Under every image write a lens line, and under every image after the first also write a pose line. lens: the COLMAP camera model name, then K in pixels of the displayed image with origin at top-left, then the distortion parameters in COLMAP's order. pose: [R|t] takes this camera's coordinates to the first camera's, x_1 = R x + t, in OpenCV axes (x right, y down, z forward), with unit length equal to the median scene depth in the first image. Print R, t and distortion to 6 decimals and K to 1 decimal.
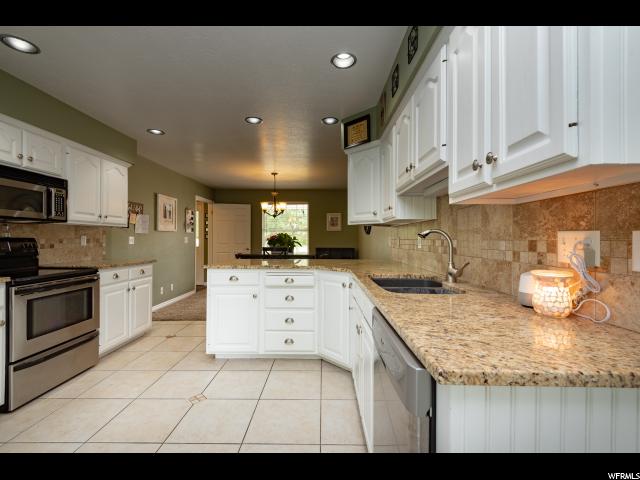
lens RADIAL K [[290.0, 0, 320.4], [0, 290.0, 238.8], [0, 0, 1]] dist [0.005596, -0.001021]
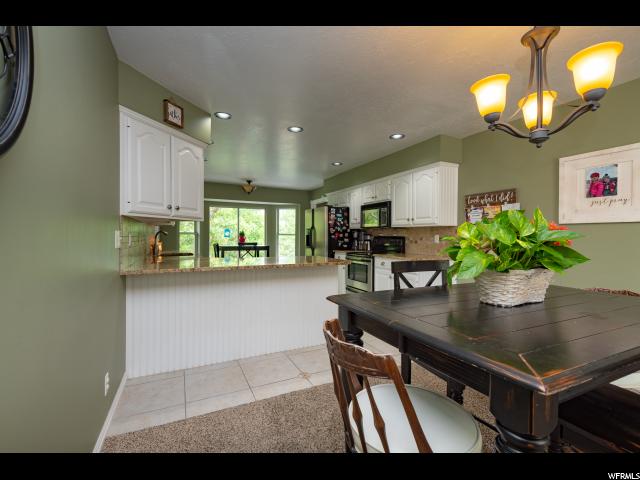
lens RADIAL K [[290.0, 0, 318.3], [0, 290.0, 238.8], [0, 0, 1]] dist [0.005596, -0.001021]
pose [[-0.897554, -0.003384, -0.440892, 0.185602], [-0.006647, 0.999961, 0.005857, 0.003097], [0.440855, 0.008187, -0.897541, 2.079377]]
